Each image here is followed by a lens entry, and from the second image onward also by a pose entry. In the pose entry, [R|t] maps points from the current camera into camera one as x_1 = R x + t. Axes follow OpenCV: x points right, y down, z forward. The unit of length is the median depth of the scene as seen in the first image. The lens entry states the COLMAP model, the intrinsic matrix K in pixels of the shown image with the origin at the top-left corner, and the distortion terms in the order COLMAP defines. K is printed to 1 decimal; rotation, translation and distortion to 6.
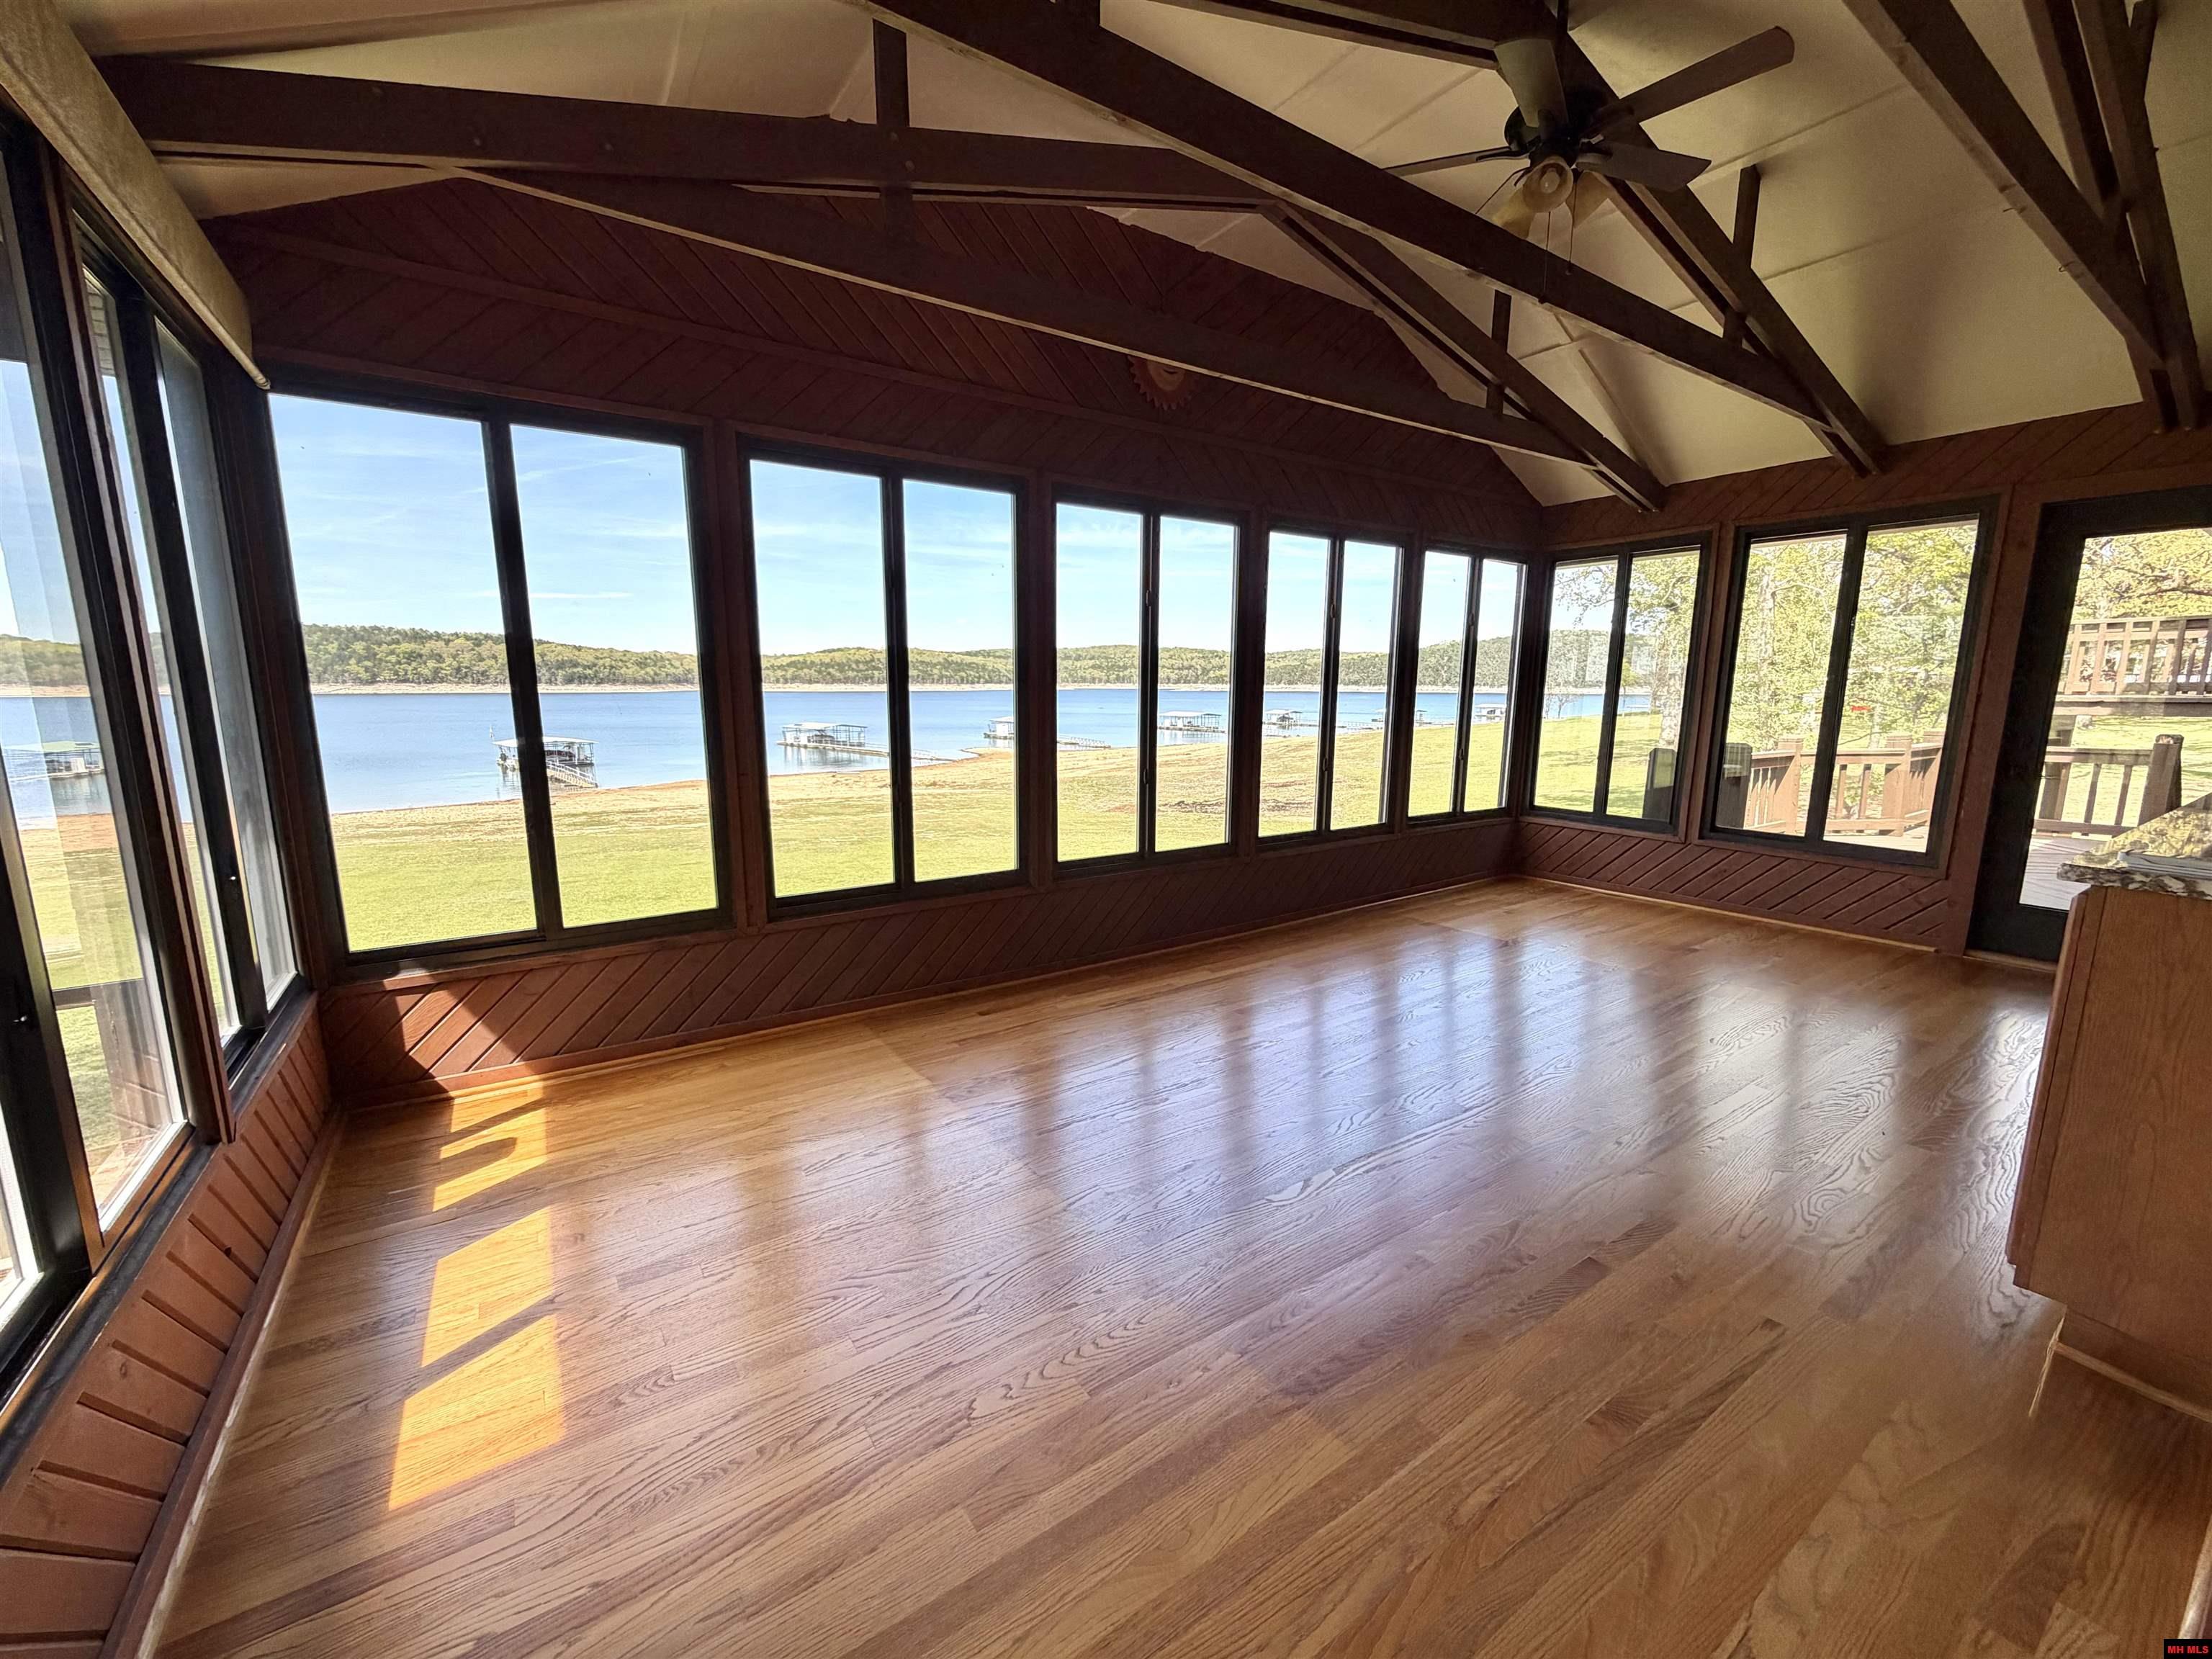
lens RADIAL K [[877.3, 0, 1095.3], [0, 877.3, 832.7], [0, 0, 1]] dist [-0.000229, -0.000253]
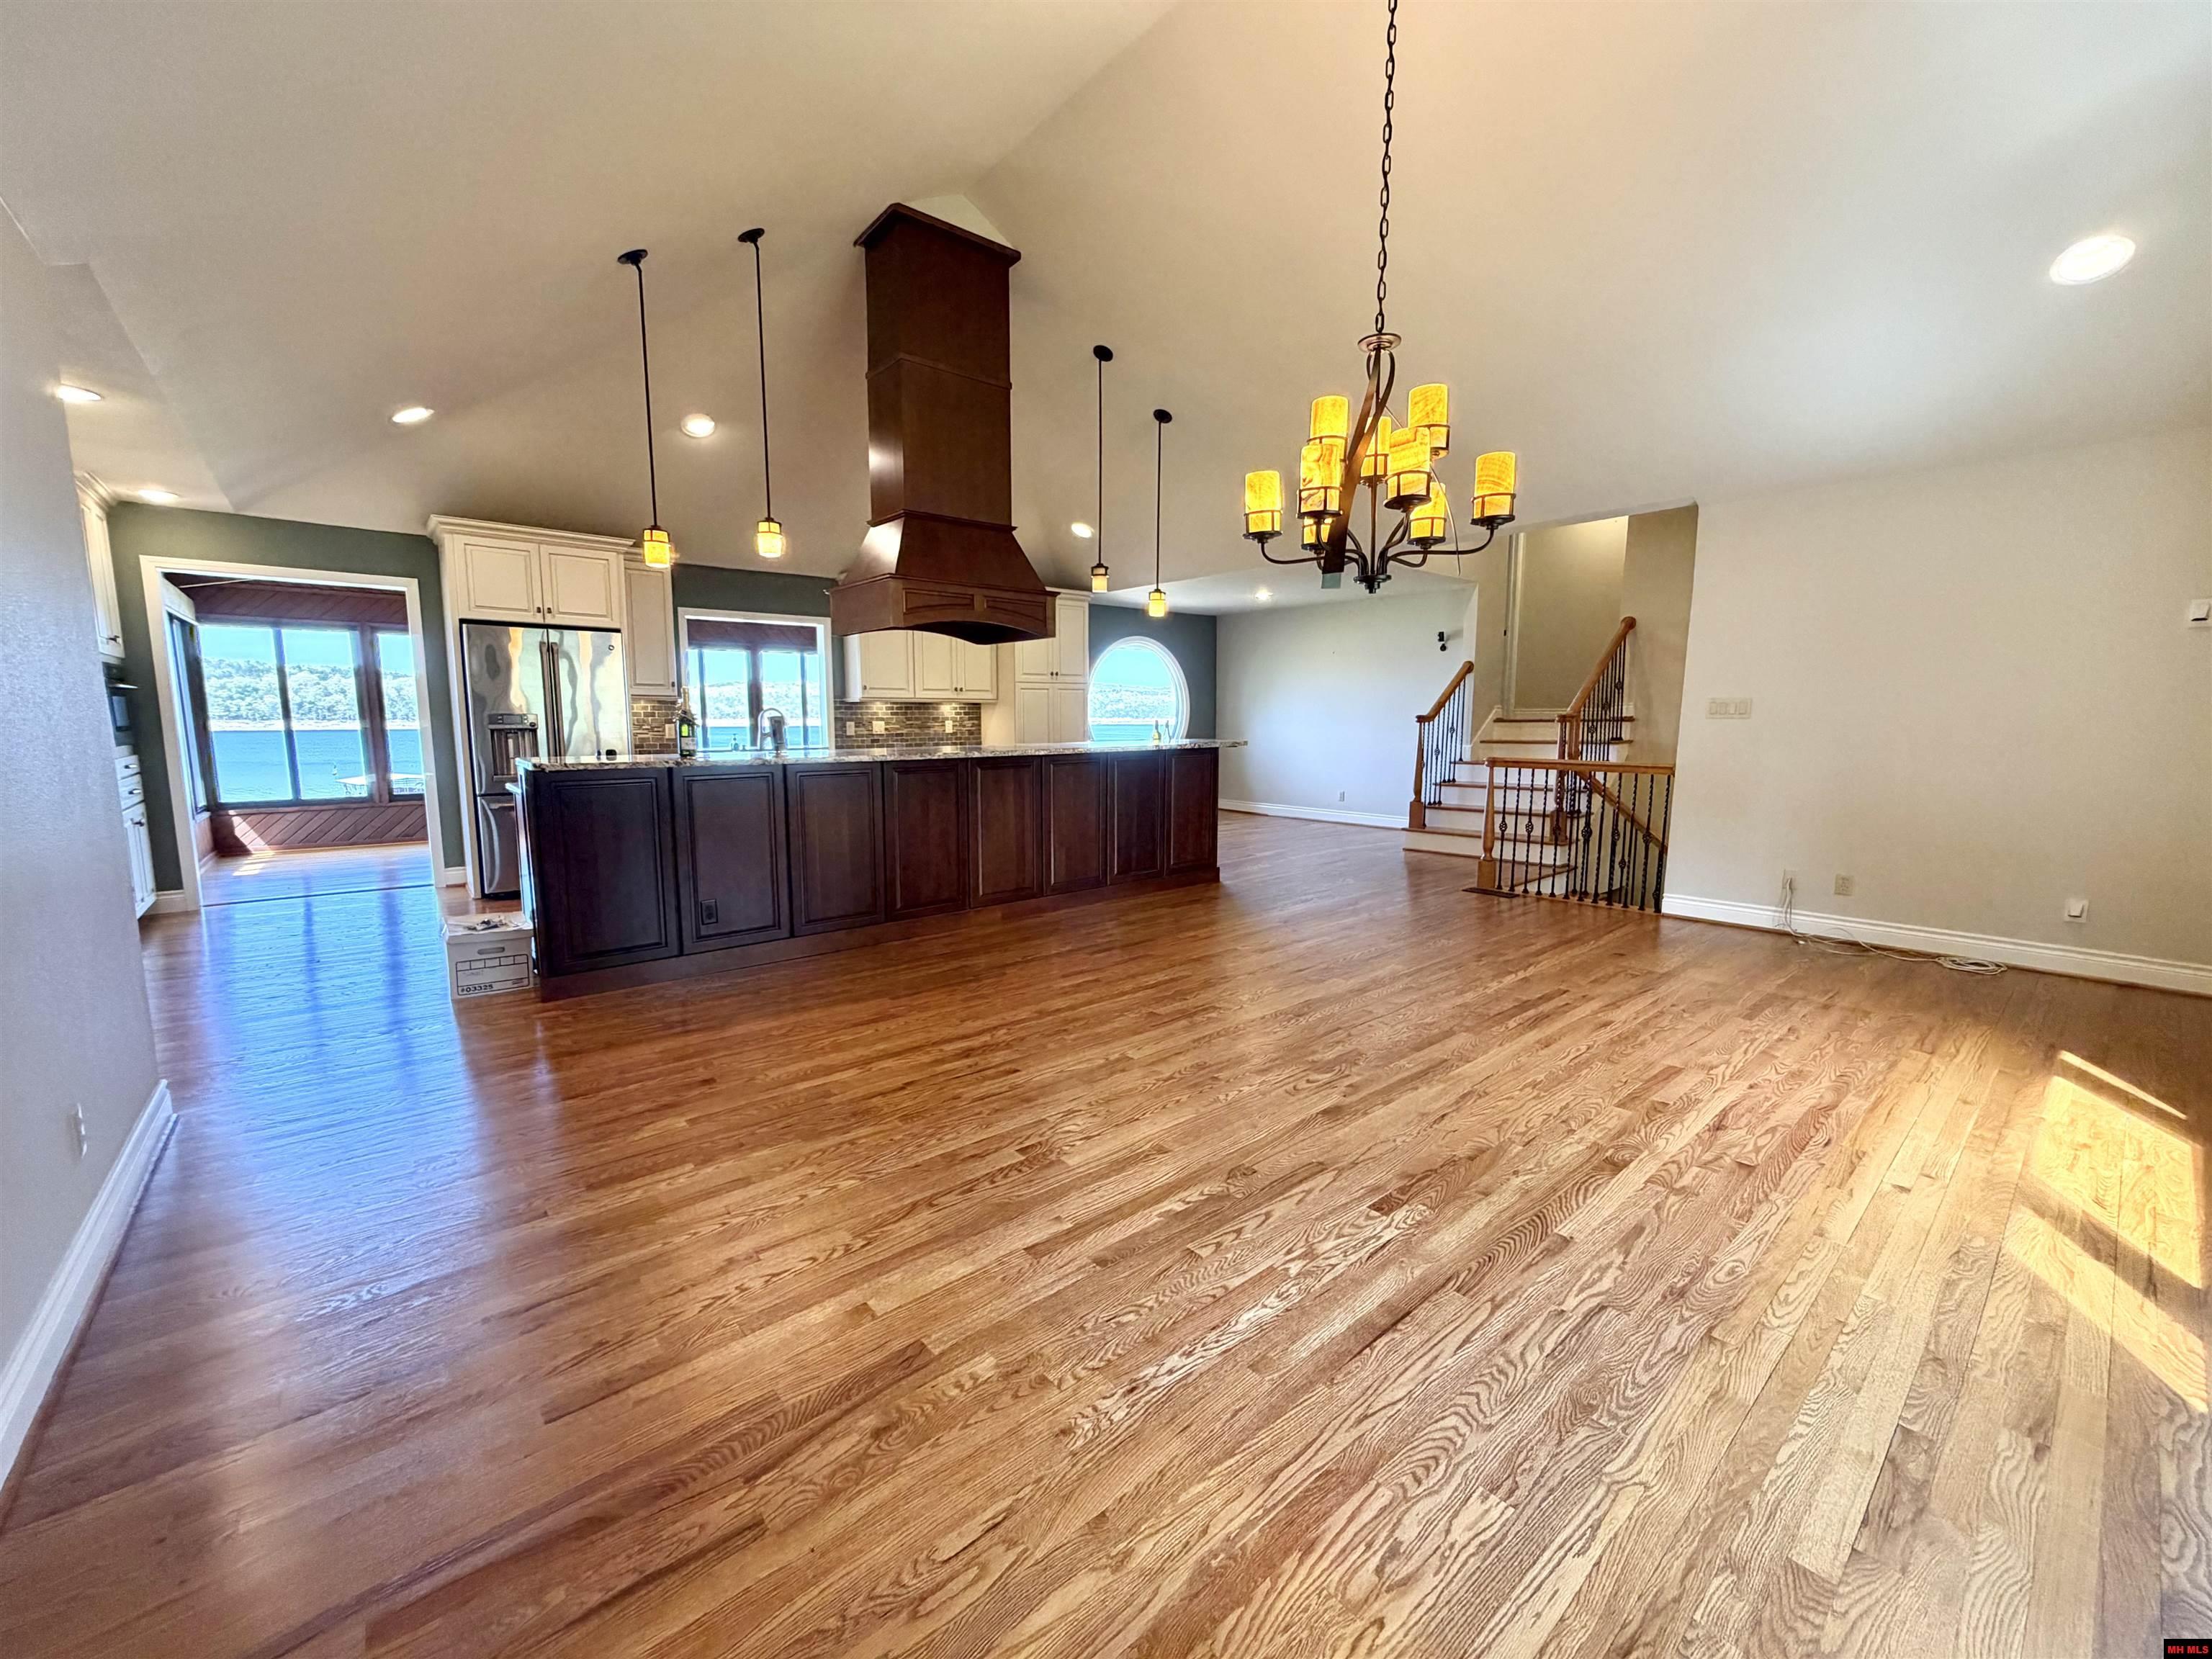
lens RADIAL K [[877.3, 0, 1091.3], [0, 877.3, 828.0], [0, 0, 1]] dist [-0.000229, -0.000253]
pose [[0.994095, -0.017263, 0.107130, 3.515351], [0.021838, 0.998892, -0.041681, 0.811608], [-0.106291, 0.043774, 0.993371, -4.497559]]
